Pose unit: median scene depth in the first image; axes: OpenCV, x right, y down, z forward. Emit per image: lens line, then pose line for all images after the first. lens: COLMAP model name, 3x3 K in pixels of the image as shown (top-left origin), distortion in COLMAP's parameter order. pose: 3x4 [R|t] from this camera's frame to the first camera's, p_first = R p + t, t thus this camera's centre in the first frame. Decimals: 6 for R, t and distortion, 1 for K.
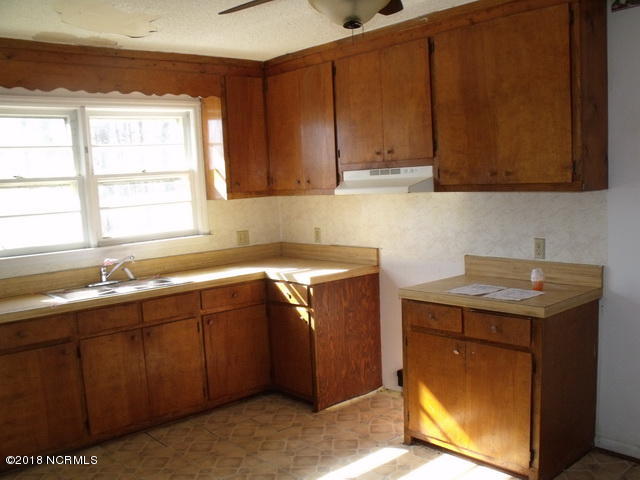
lens RADIAL K [[624.8, 0, 337.9], [0, 624.8, 243.1], [0, 0, 1]] dist [-0.222525, 0.276891]
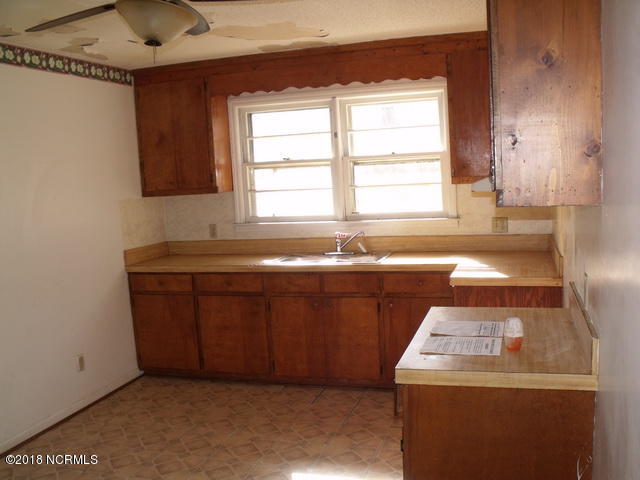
lens RADIAL K [[624.8, 0, 337.9], [0, 624.8, 243.1], [0, 0, 1]] dist [-0.222525, 0.276891]
pose [[0.541391, 0.122842, -0.831749, 0.593265], [-0.063734, 0.992419, 0.105086, -0.076537], [0.838352, -0.003882, 0.545115, 0.369382]]
